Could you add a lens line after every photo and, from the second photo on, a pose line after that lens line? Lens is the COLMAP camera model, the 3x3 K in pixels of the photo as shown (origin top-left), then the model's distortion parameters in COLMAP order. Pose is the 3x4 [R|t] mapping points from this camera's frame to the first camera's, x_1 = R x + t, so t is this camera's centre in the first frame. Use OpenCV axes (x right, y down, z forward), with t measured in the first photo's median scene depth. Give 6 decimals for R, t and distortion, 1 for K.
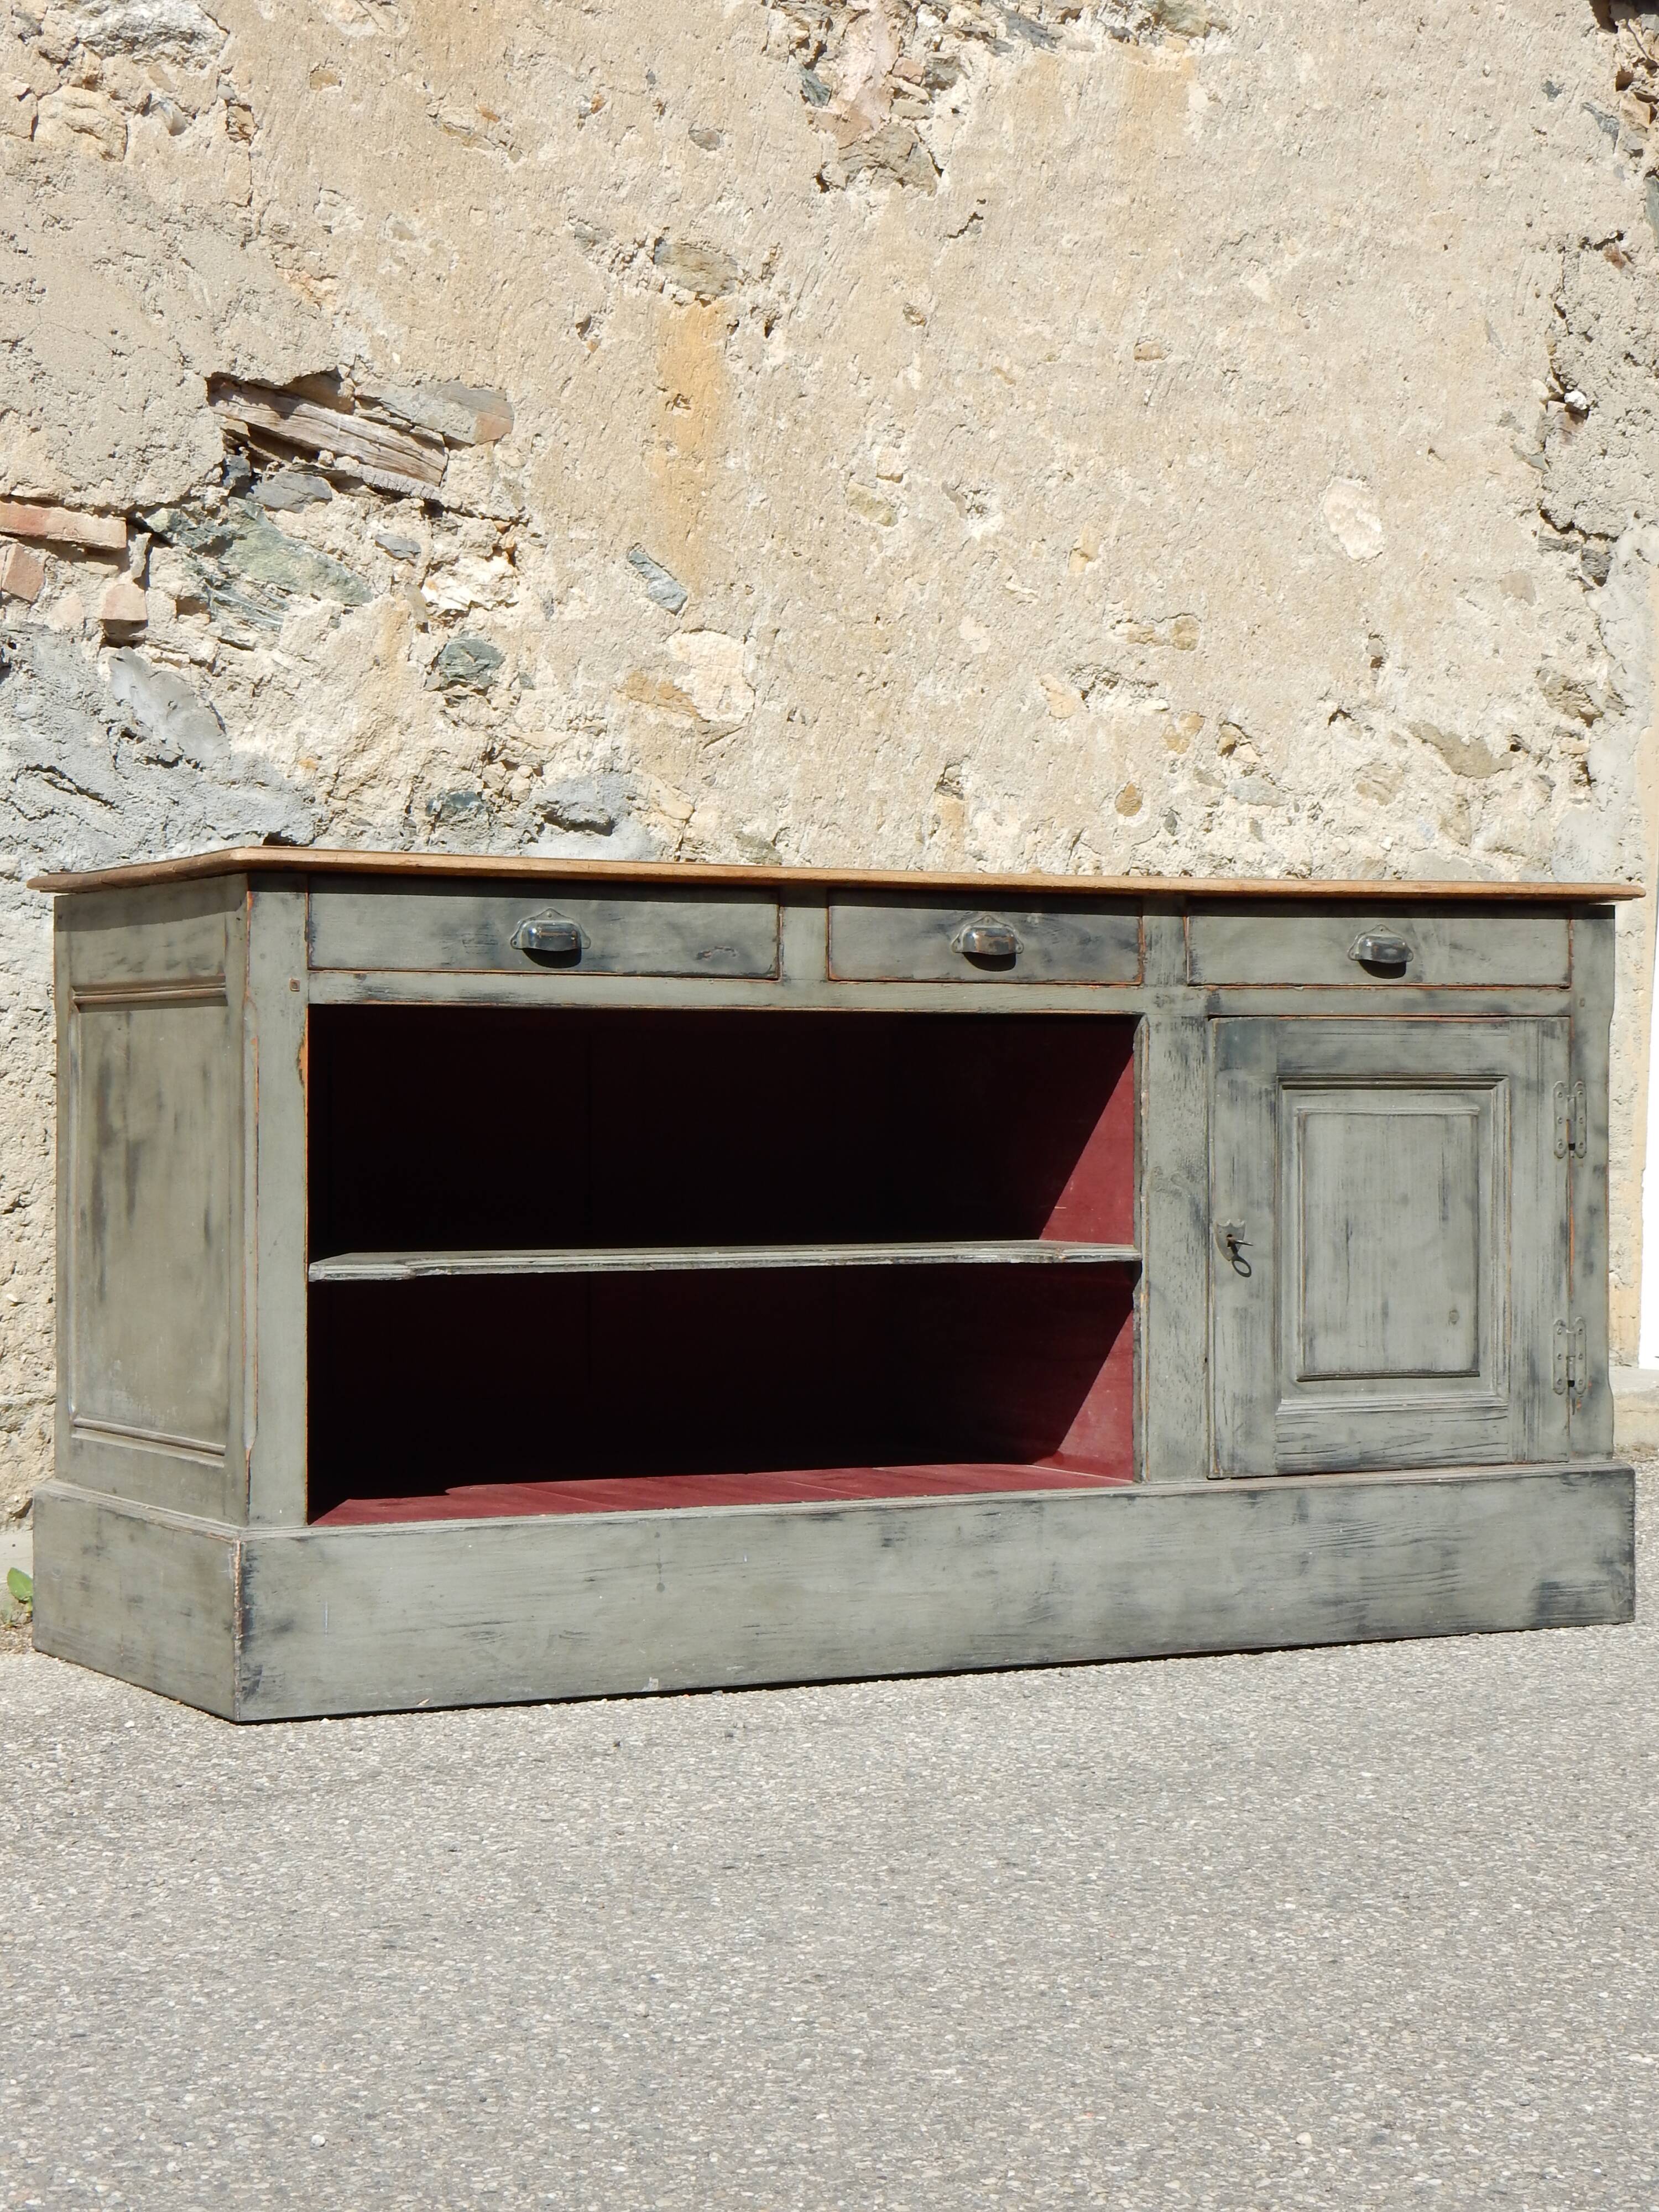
lens RADIAL K [[4345.4, 0, 864.3], [0, 4345.4, 1111.1], [0, 0, 1]] dist [0.067470, -0.396515]
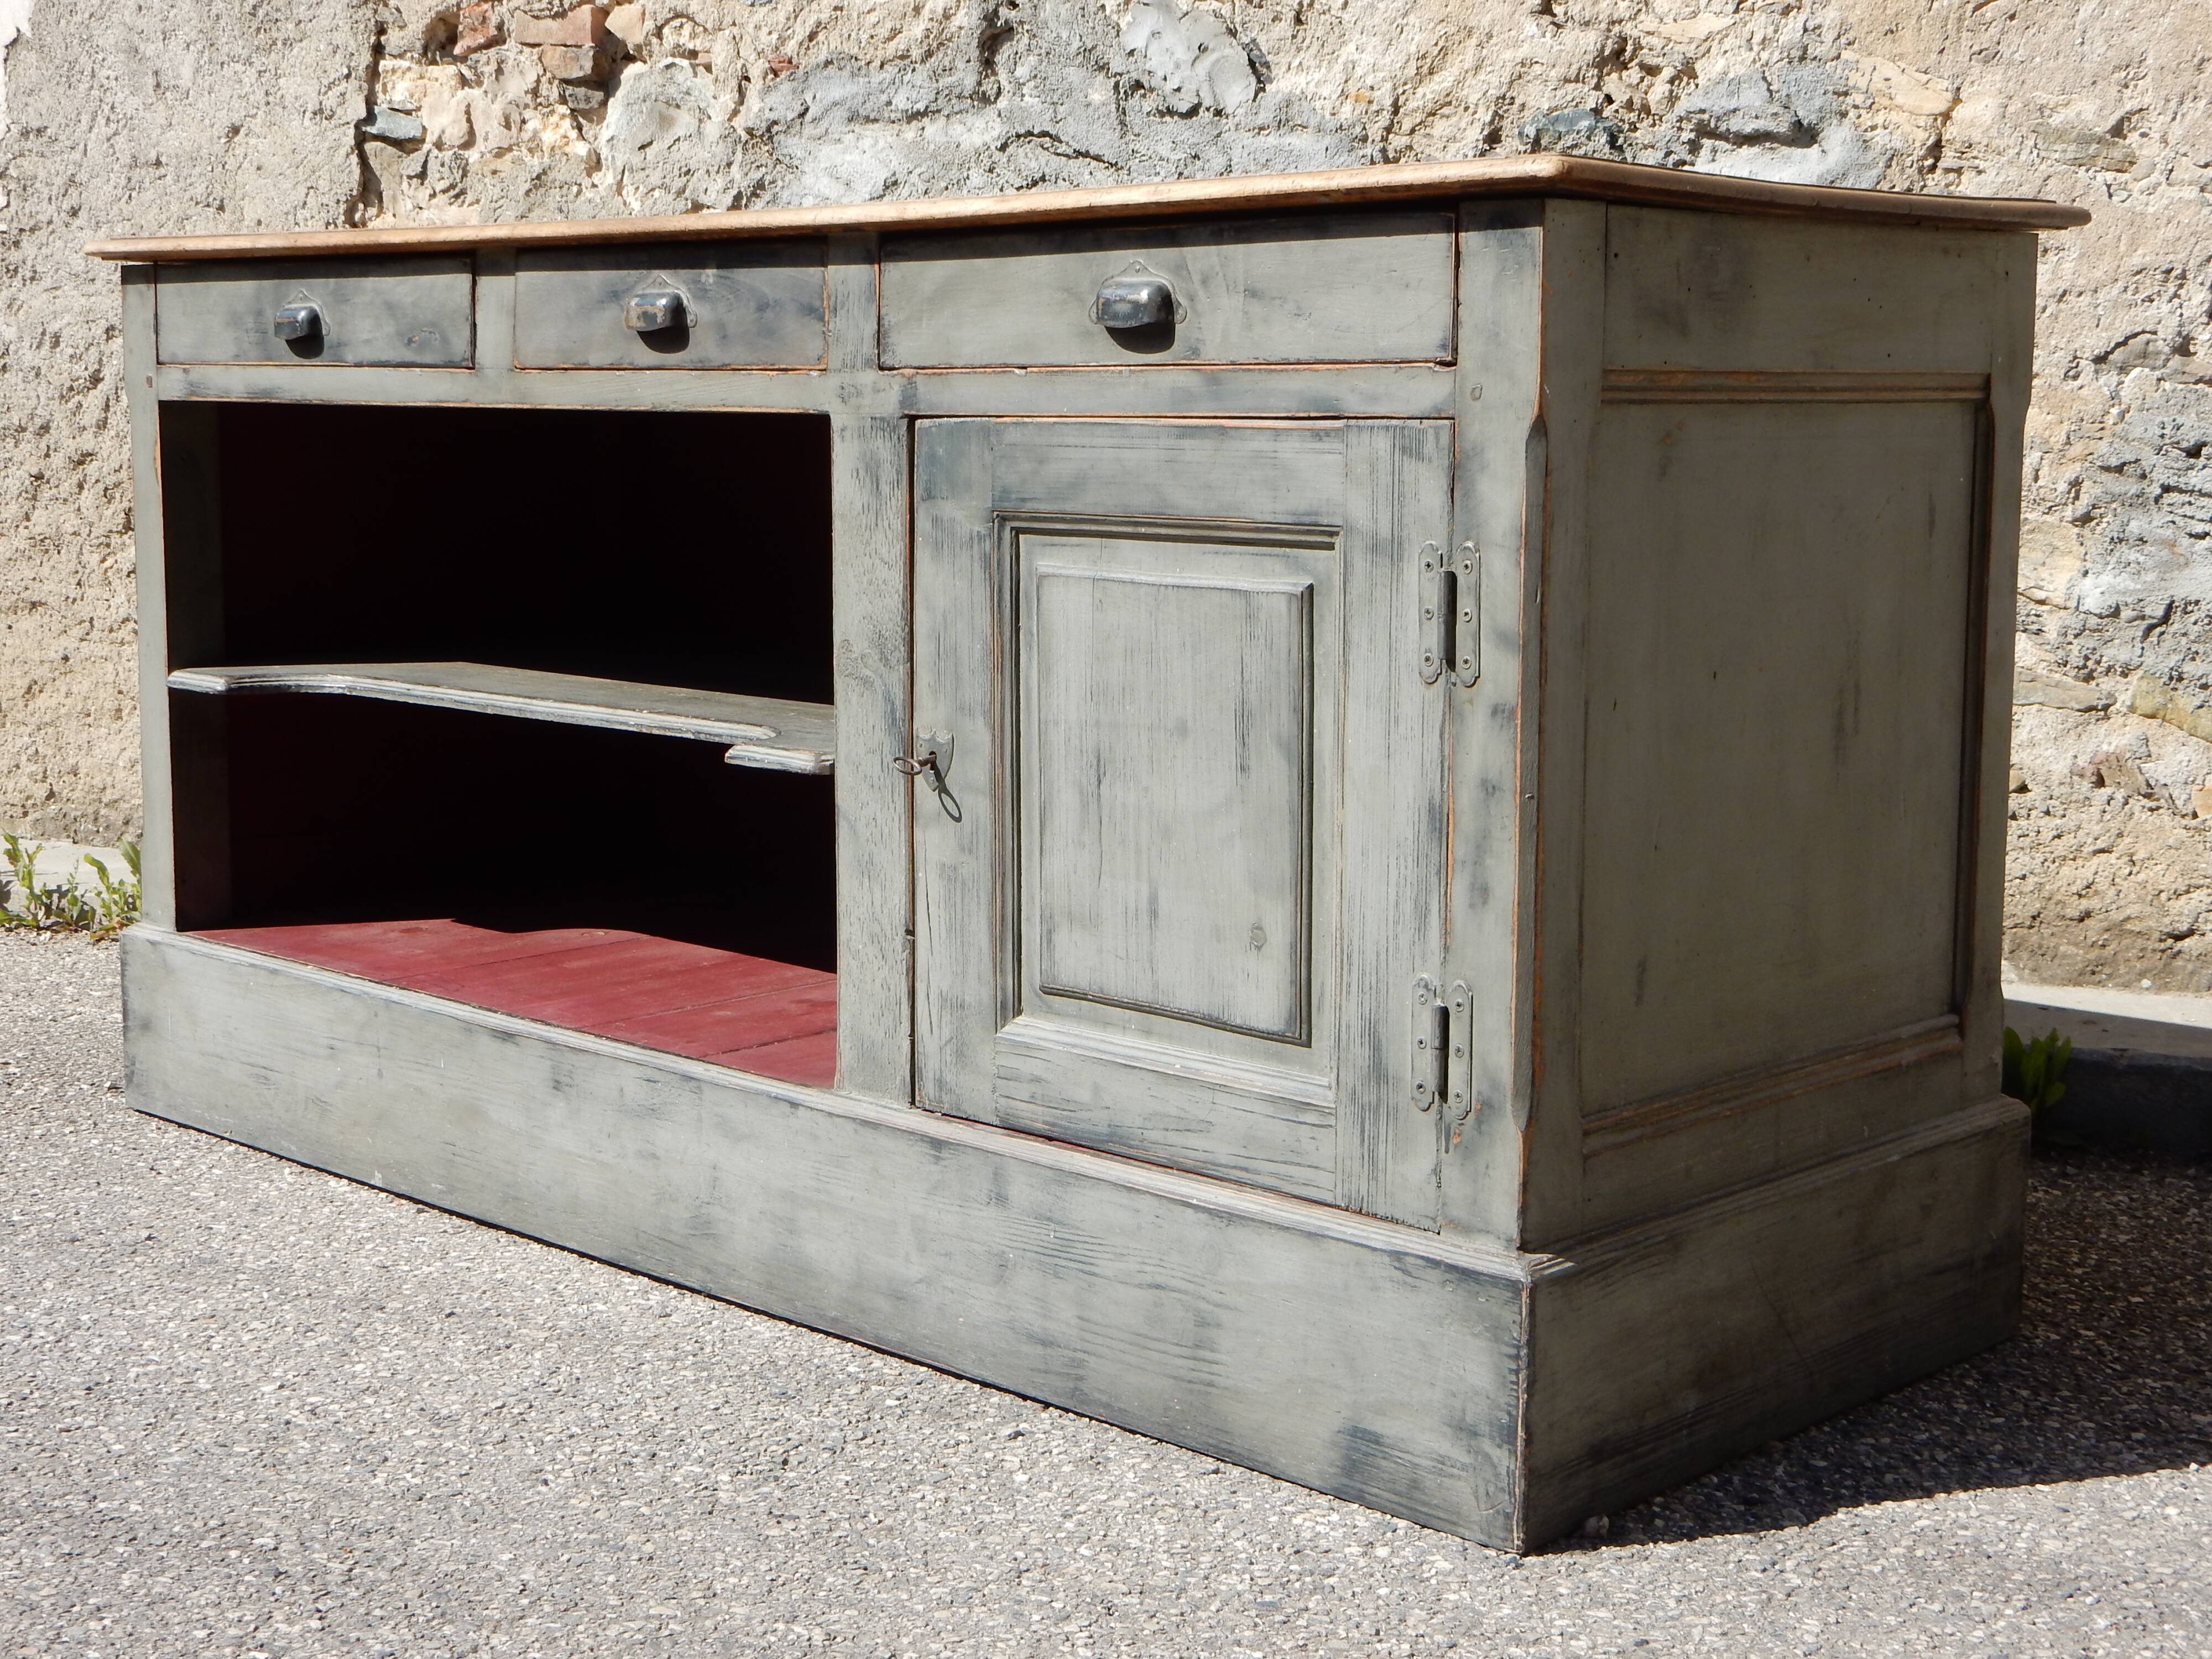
lens RADIAL K [[3099.2, 0, 1105.5], [0, 3099.2, 848.9], [0, 0, 1]] dist [0.001578, 0.070129]
pose [[0.305768, 0.144812, -0.941029, 0.522331], [-0.007281, 0.988692, 0.149781, -0.026874], [0.952078, -0.038947, 0.303364, 0.859817]]
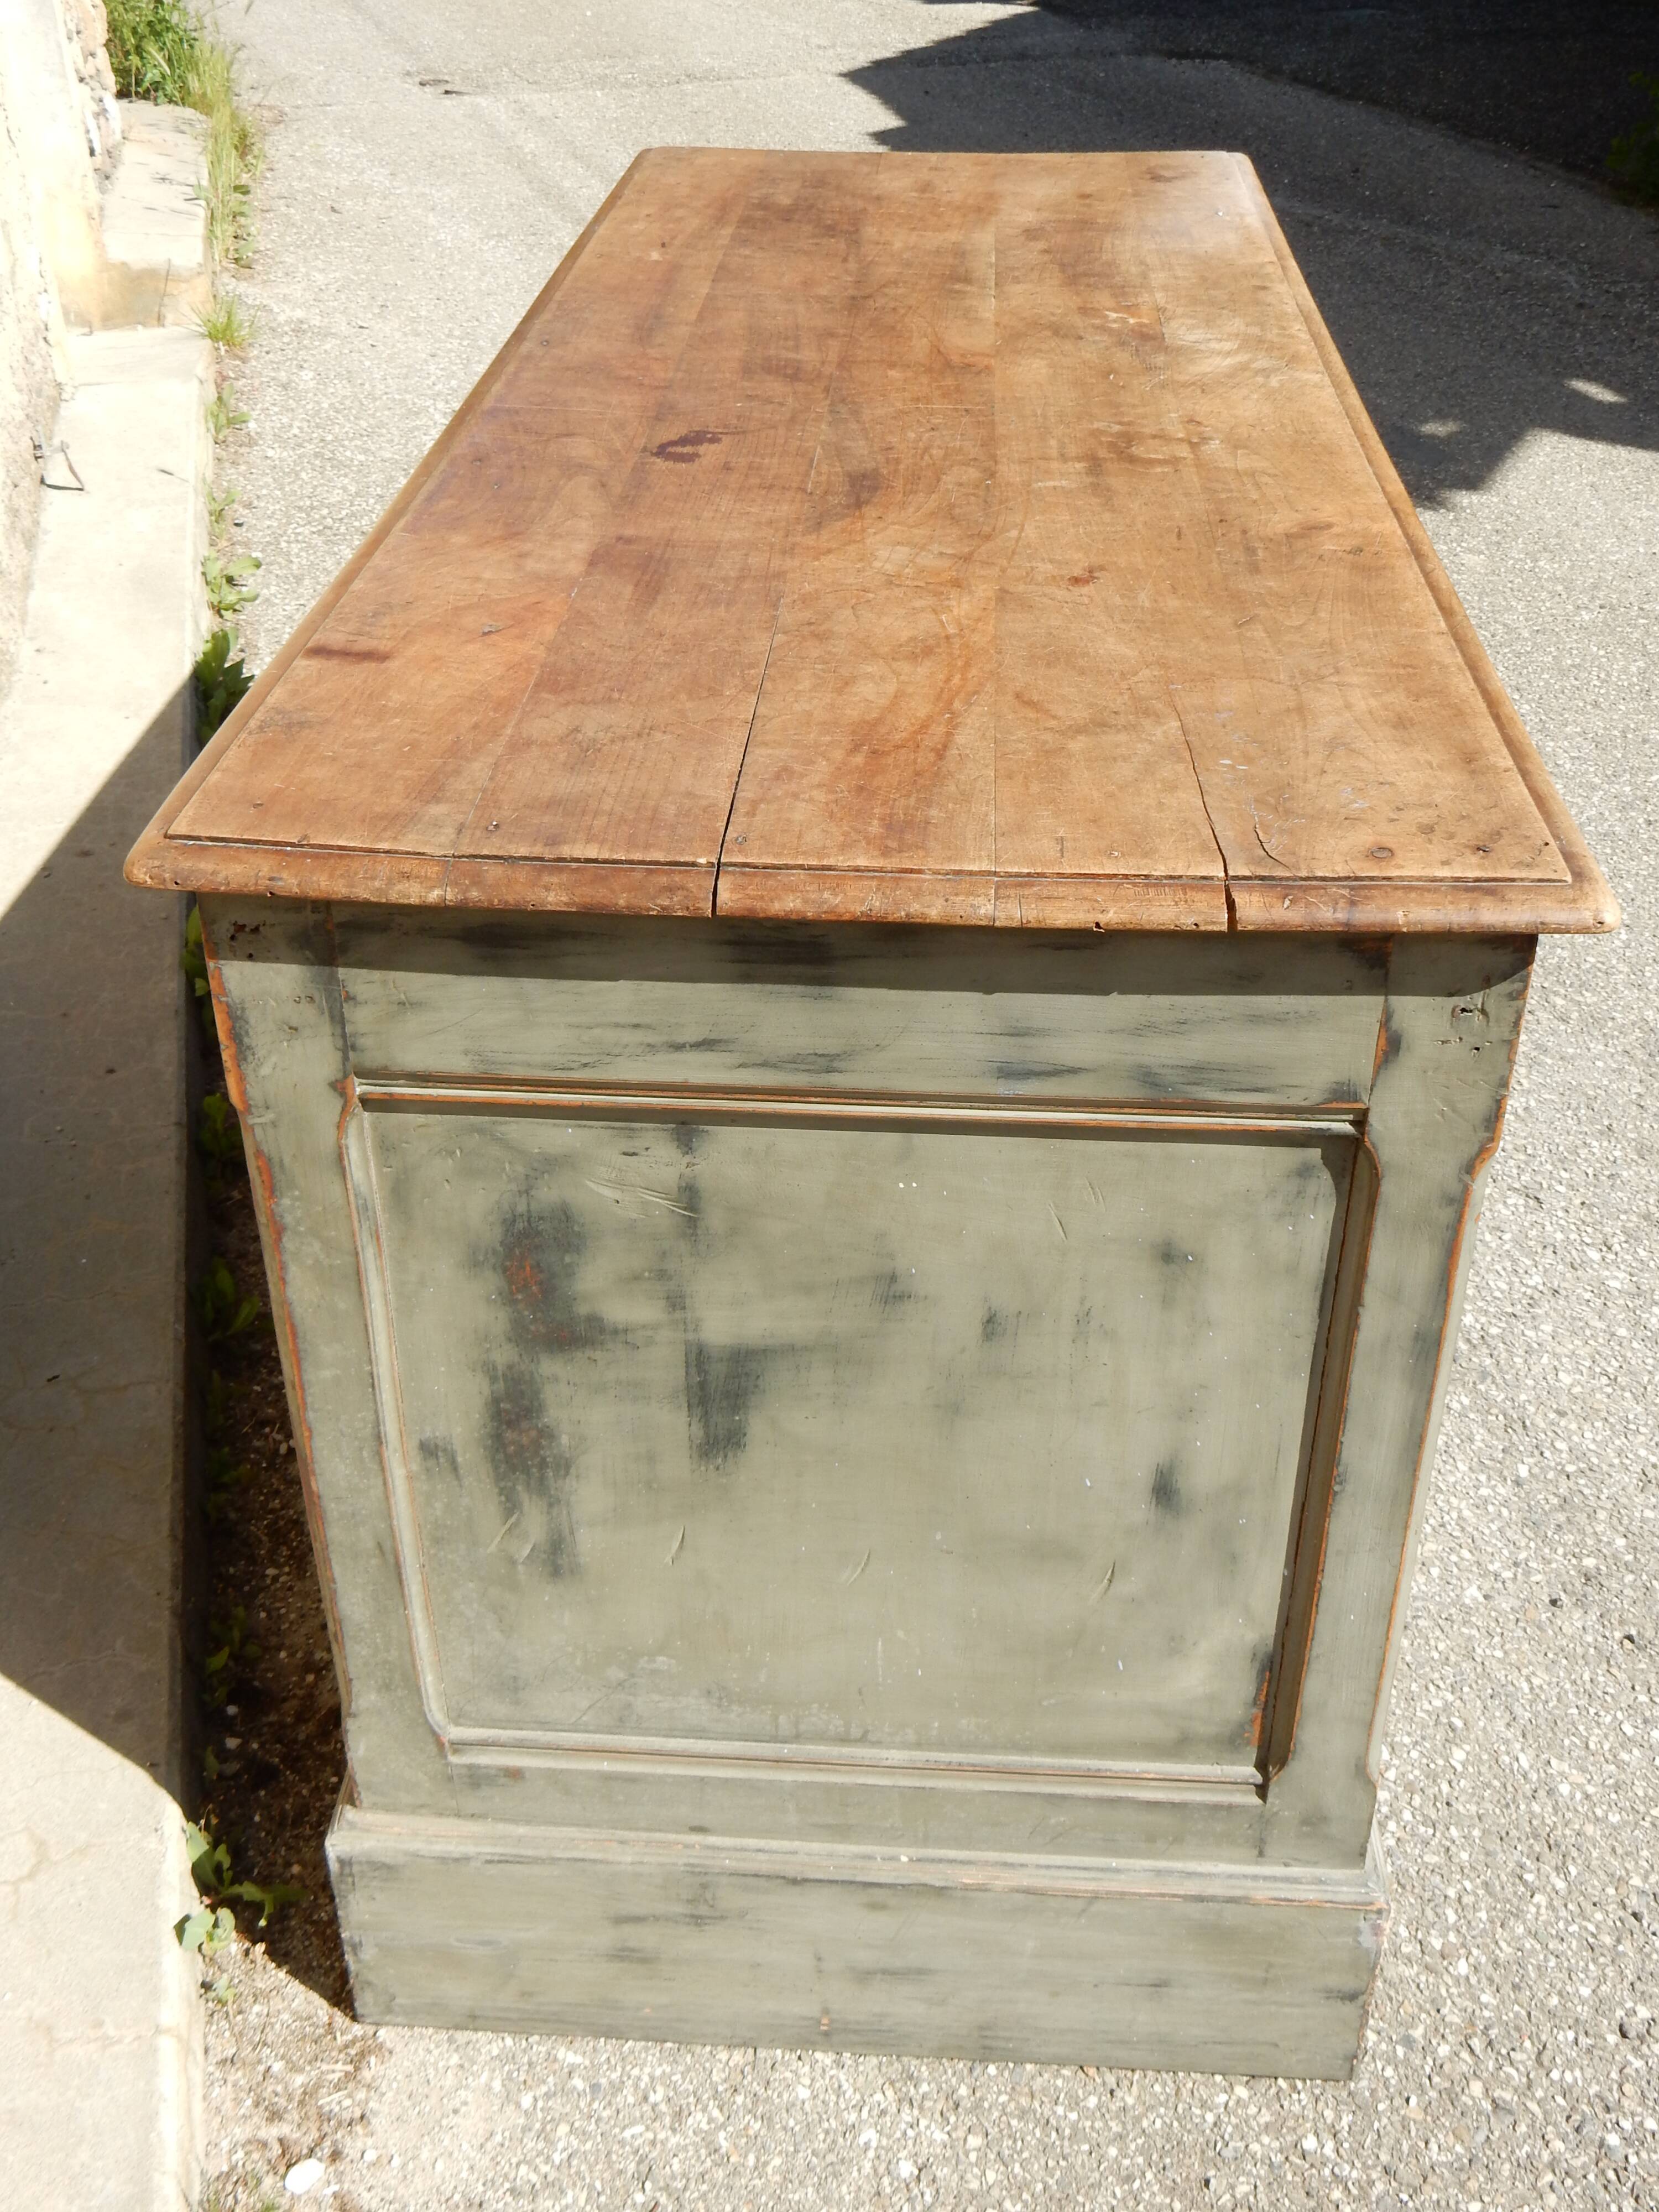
lens RADIAL K [[2228.0, 0, 833.8], [0, 2228.0, 1084.7], [0, 0, 1]] dist [-0.008377, 0.028163]
pose [[0.529317, -0.459143, 0.713450, -0.305882], [0.003485, 0.842082, 0.539339, -0.143708], [-0.848417, -0.282995, 0.447329, 0.825023]]
